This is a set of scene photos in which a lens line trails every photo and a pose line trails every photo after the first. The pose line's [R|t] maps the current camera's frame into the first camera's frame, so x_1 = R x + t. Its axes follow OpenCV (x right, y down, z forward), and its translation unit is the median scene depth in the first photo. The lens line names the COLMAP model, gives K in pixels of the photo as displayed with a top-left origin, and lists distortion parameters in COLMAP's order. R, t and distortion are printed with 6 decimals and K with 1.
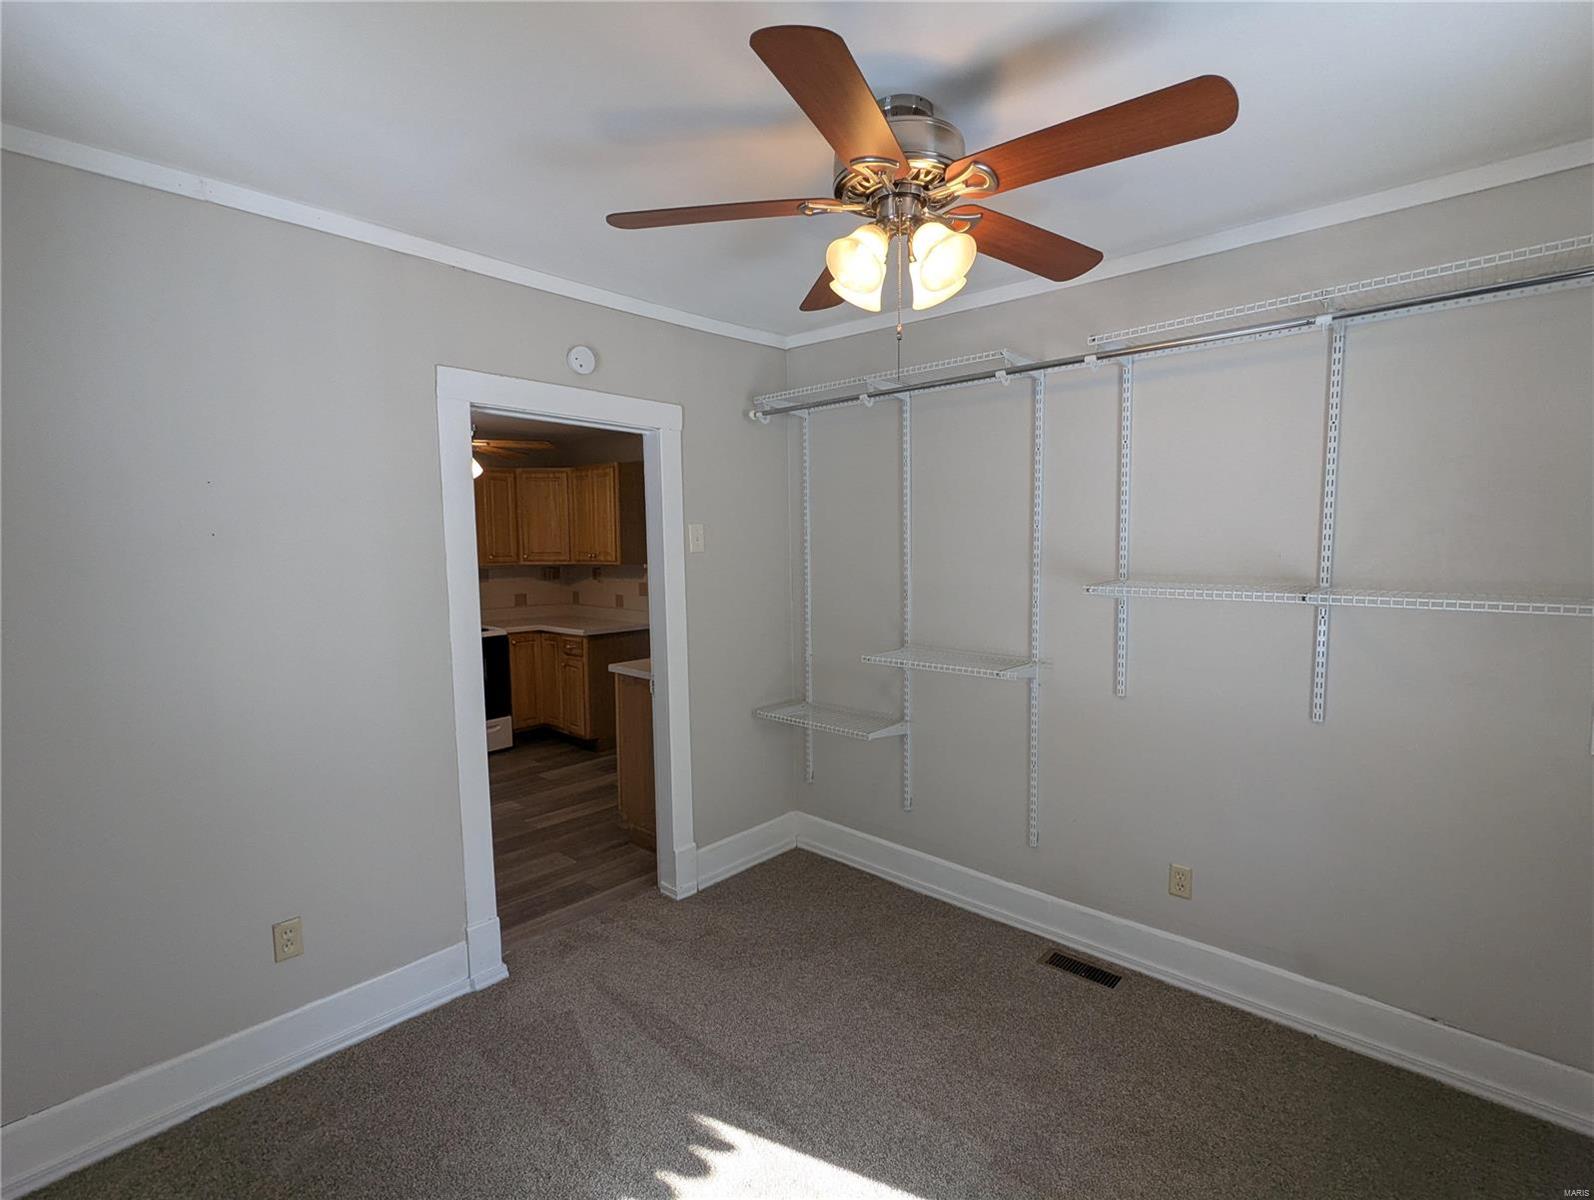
lens RADIAL K [[752.8, 0, 795.5], [0, 752.8, 603.3], [0, 0, 1]] dist [0.000800, 0.000328]
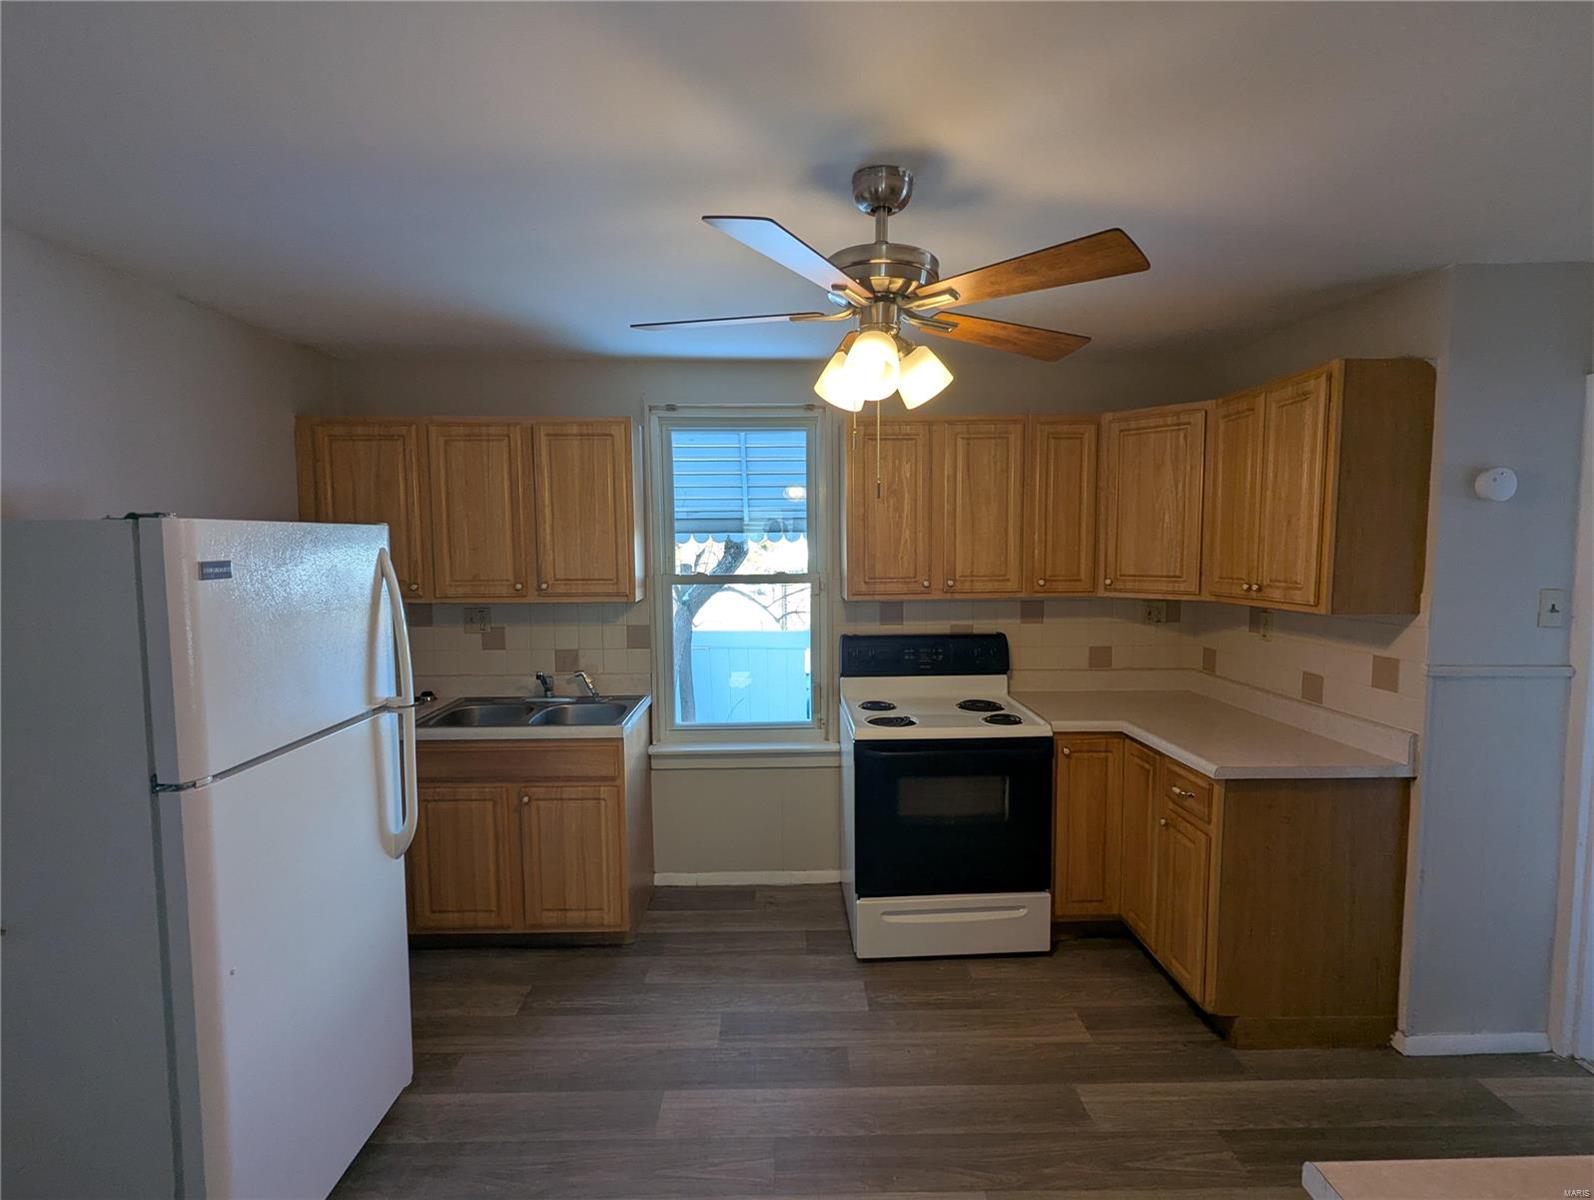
lens RADIAL K [[752.8, 0, 795.5], [0, 752.8, 603.3], [0, 0, 1]] dist [0.000800, 0.000328]
pose [[0.694871, 0.059924, -0.716634, -0.137402], [-0.065473, 0.997655, 0.019939, -0.045032], [0.716148, 0.033065, 0.697165, 0.494556]]
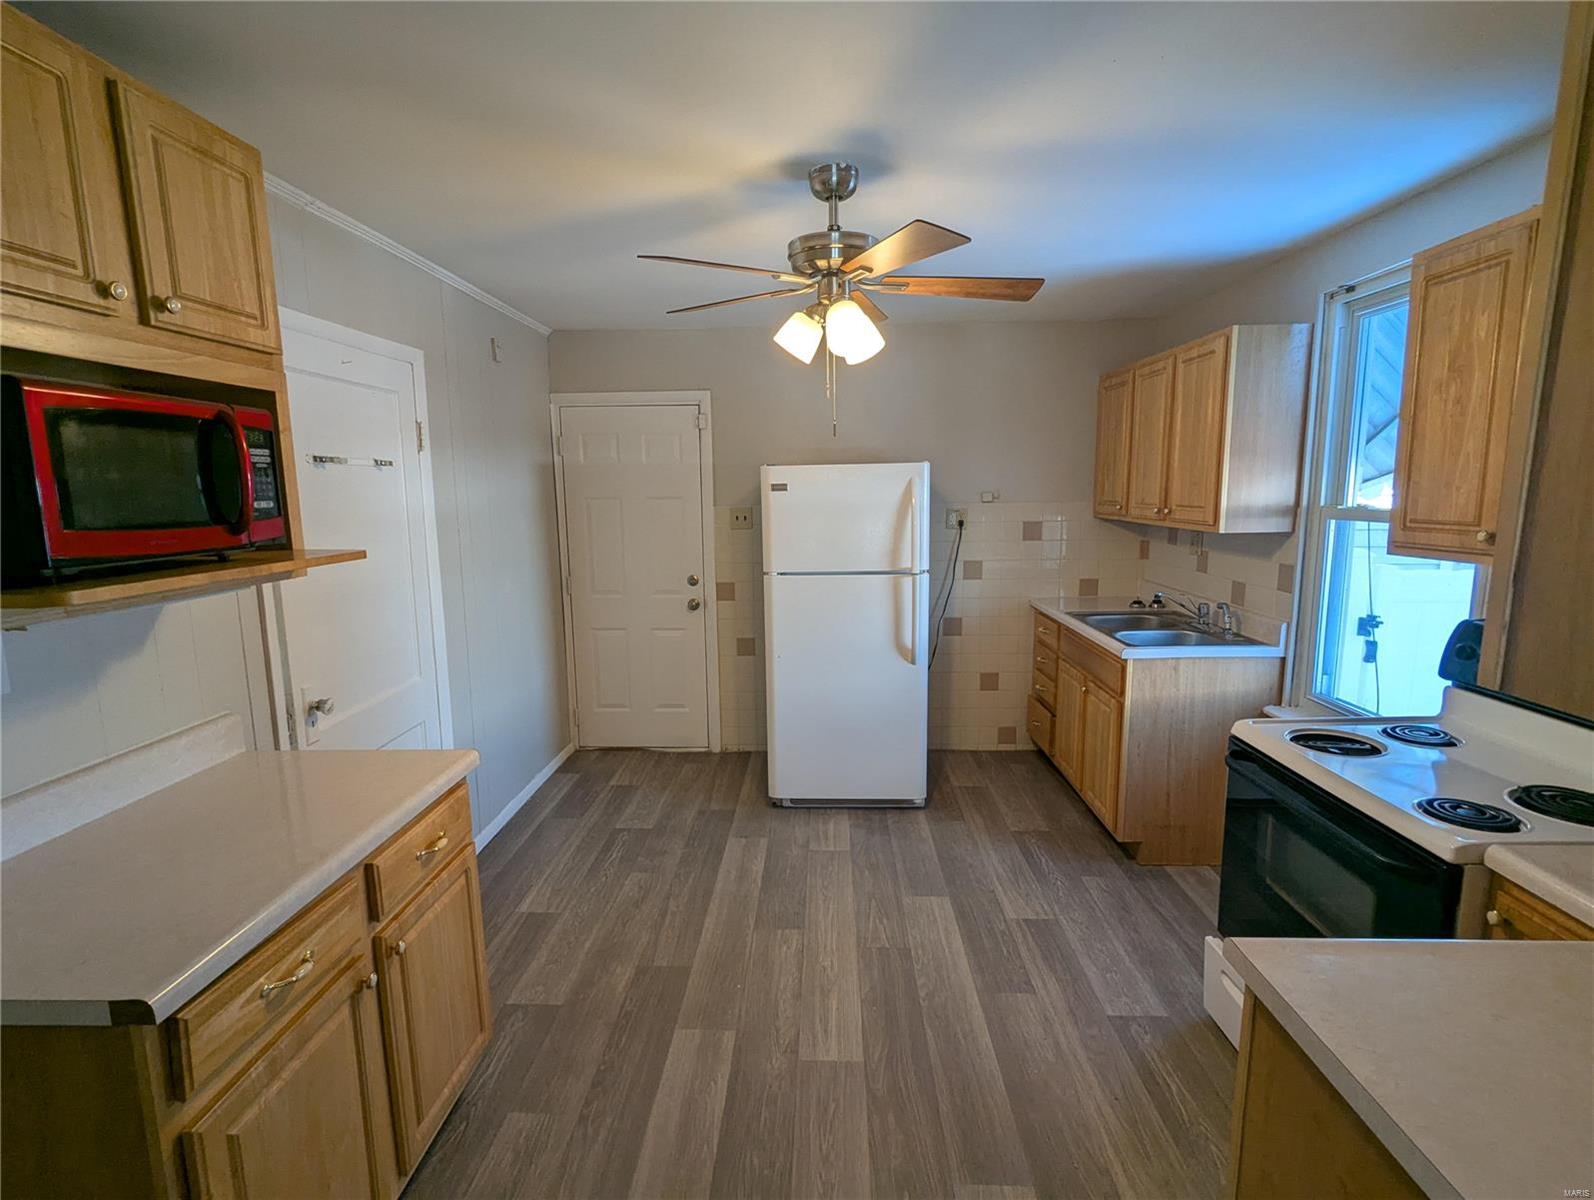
lens RADIAL K [[752.8, 0, 795.5], [0, 752.8, 603.3], [0, 0, 1]] dist [0.000800, 0.000328]
pose [[-0.760479, 0.117075, -0.638721, -0.070229], [-0.041189, 0.972935, 0.227377, -0.083937], [0.648055, 0.199224, -0.735075, 0.978513]]
